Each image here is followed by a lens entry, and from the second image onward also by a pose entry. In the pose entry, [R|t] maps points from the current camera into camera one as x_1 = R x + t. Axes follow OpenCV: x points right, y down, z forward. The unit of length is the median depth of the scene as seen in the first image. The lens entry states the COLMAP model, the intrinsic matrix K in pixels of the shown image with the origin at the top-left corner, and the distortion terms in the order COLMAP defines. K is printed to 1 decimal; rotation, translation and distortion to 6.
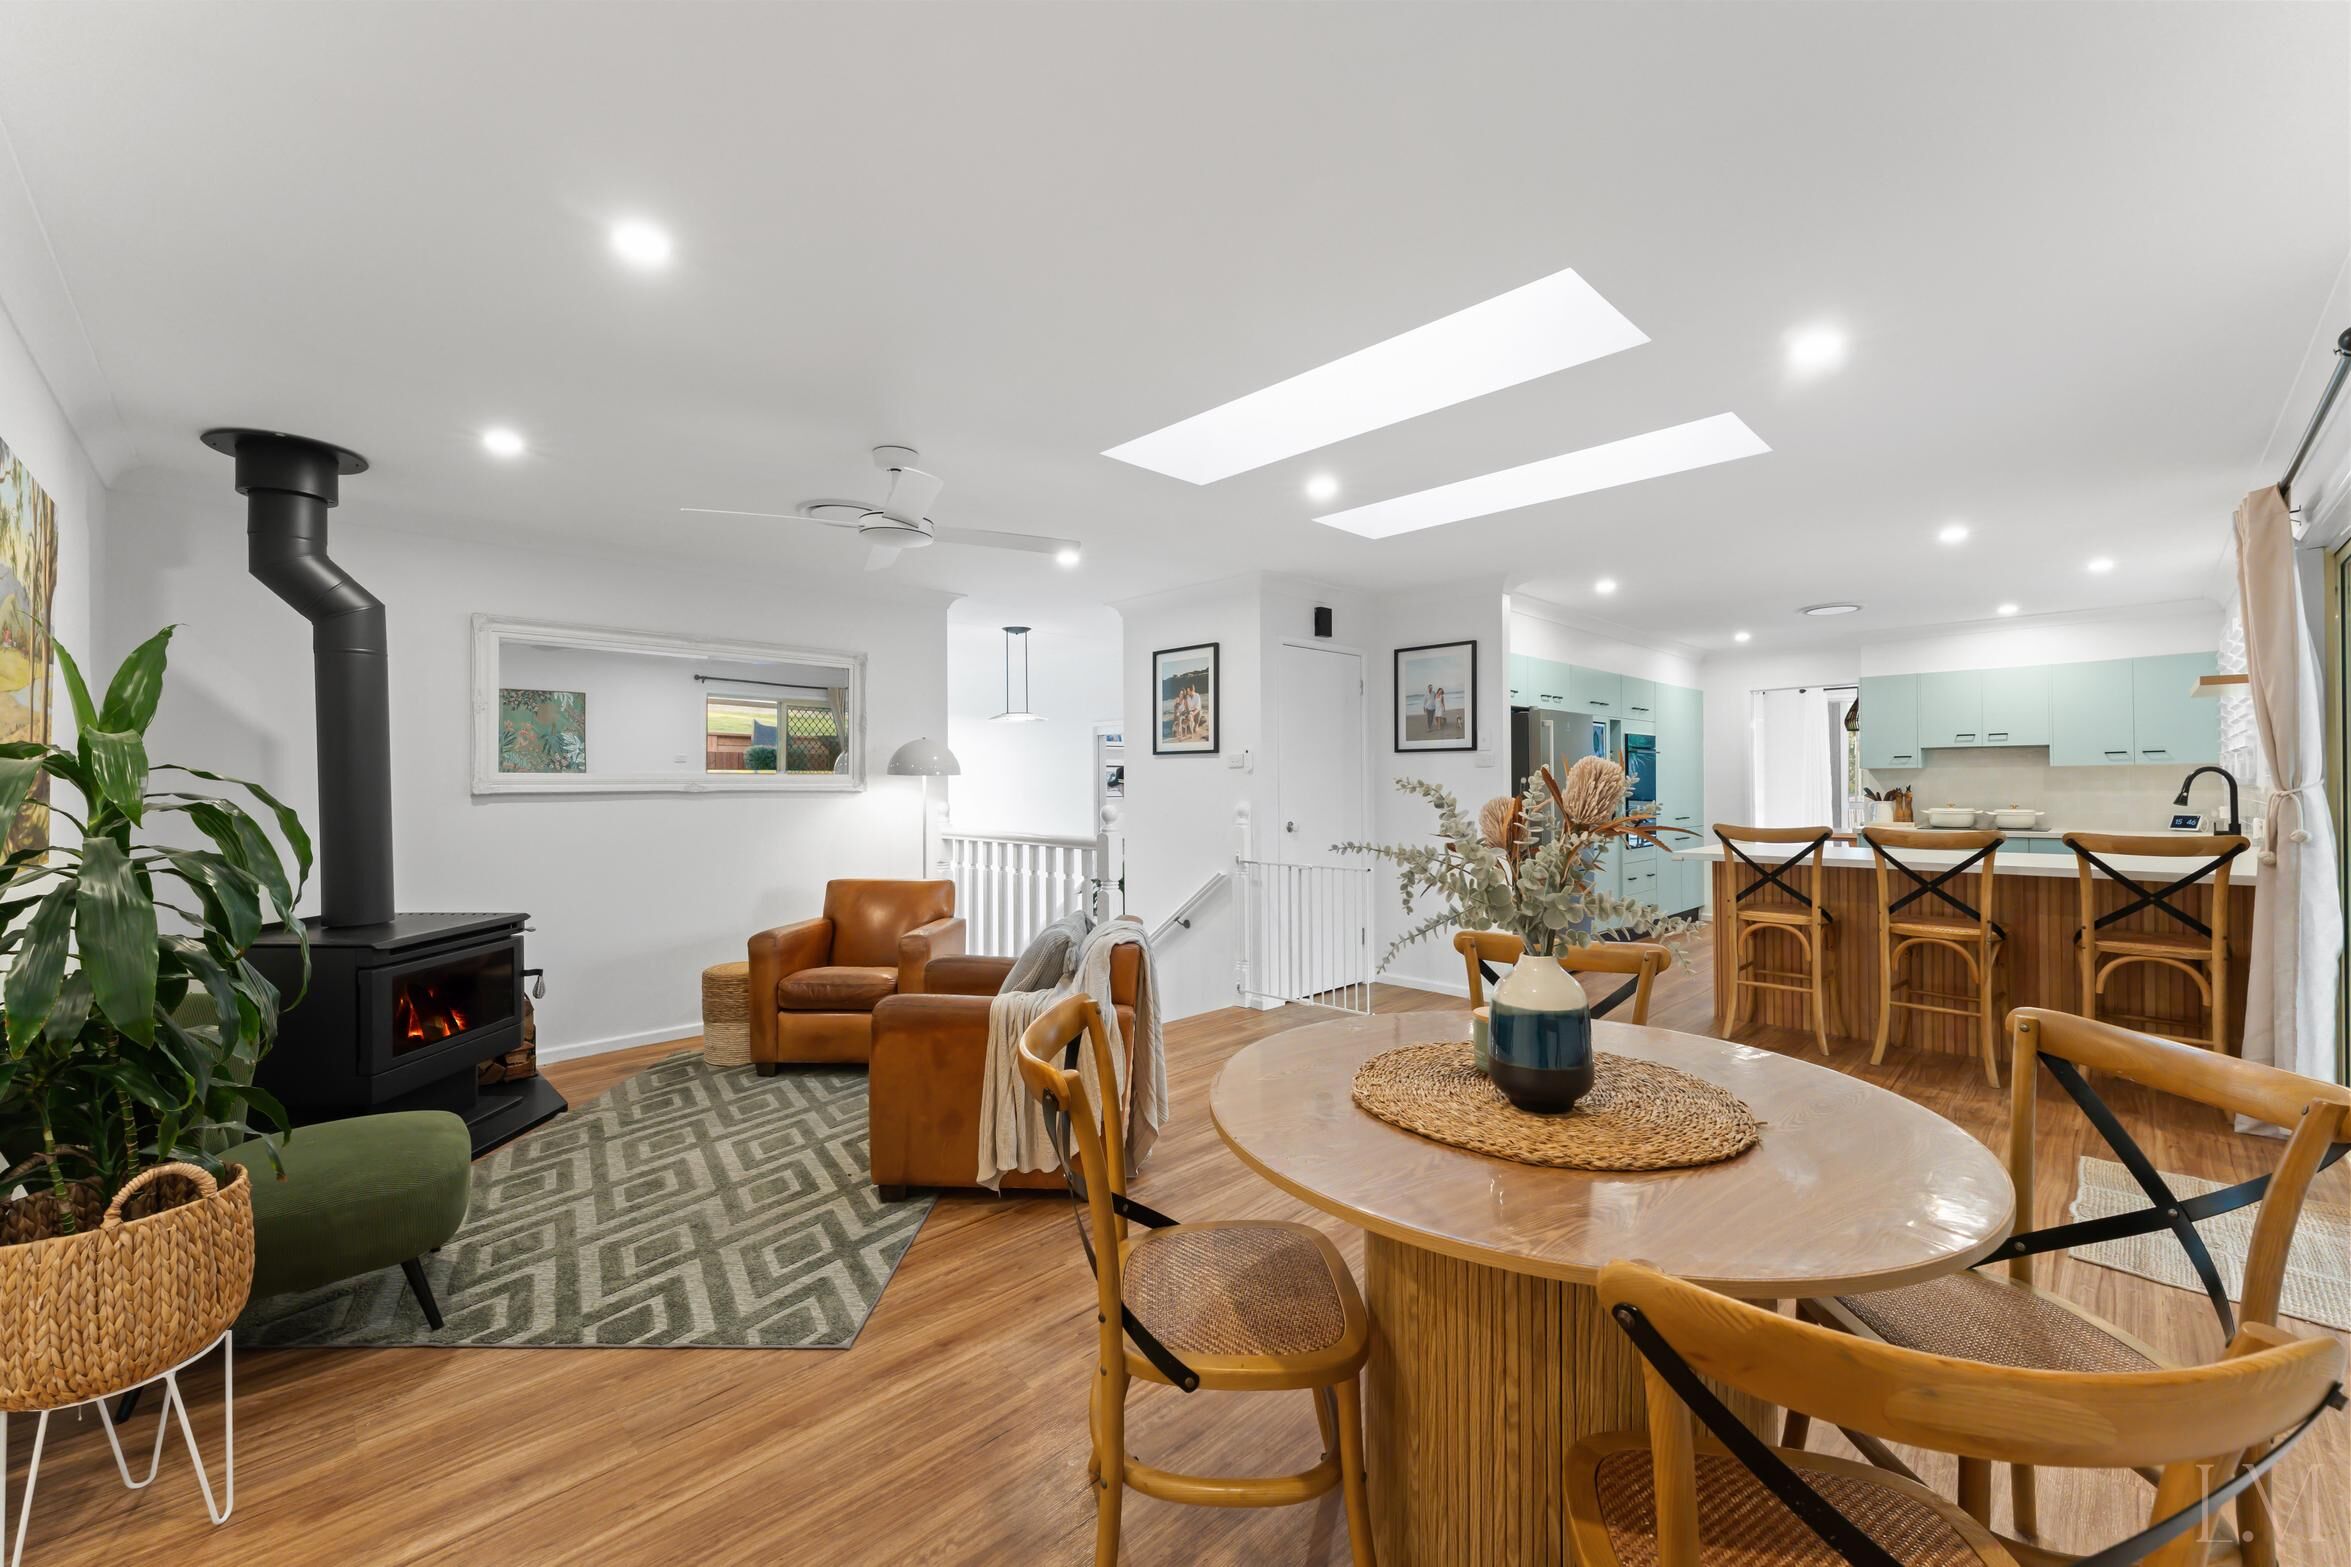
lens RADIAL K [[931.9, 0, 1167.9], [0, 931.9, 782.3], [0, 0, 1]] dist [0.001595, -0.000611]
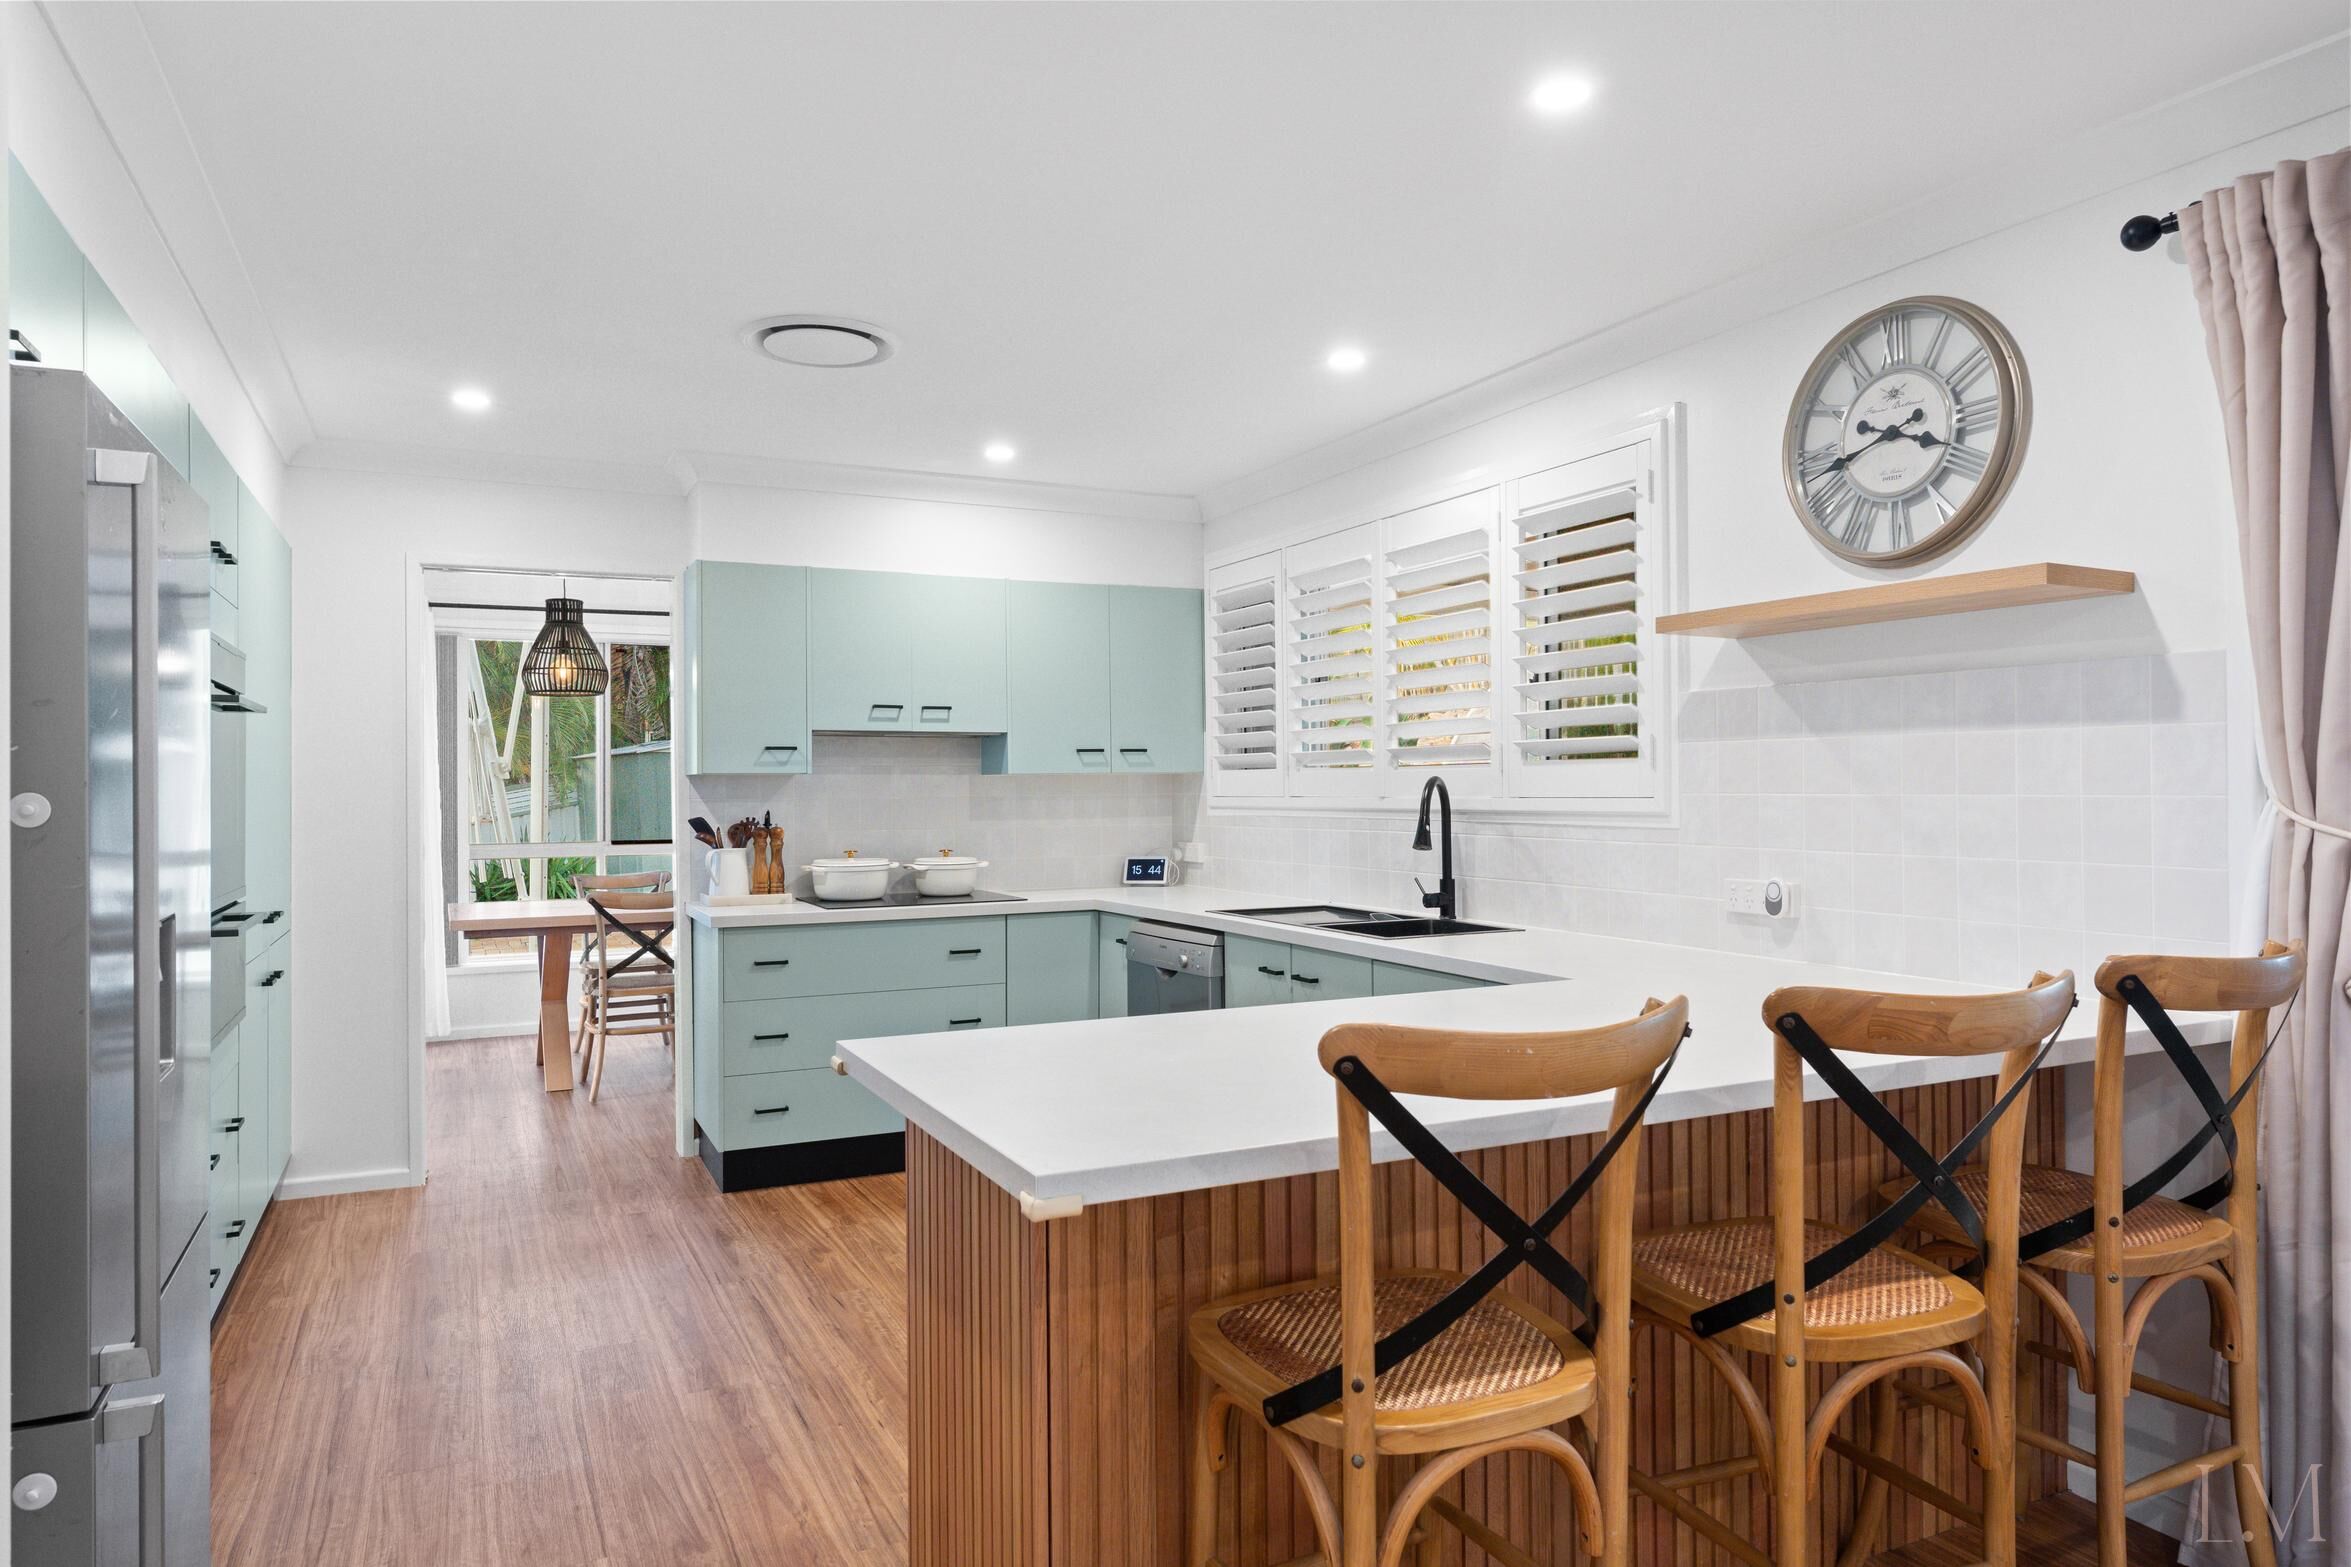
lens RADIAL K [[1432.9, 0, 1177.6], [0, 1432.9, 800.3], [0, 0, 1]] dist [-0.018995, -0.000270]
pose [[0.292059, -0.002058, 0.956398, 0.360068], [0.001225, 0.999998, 0.001778, -0.006263], [-0.956400, 0.000652, 0.292061, 1.189528]]
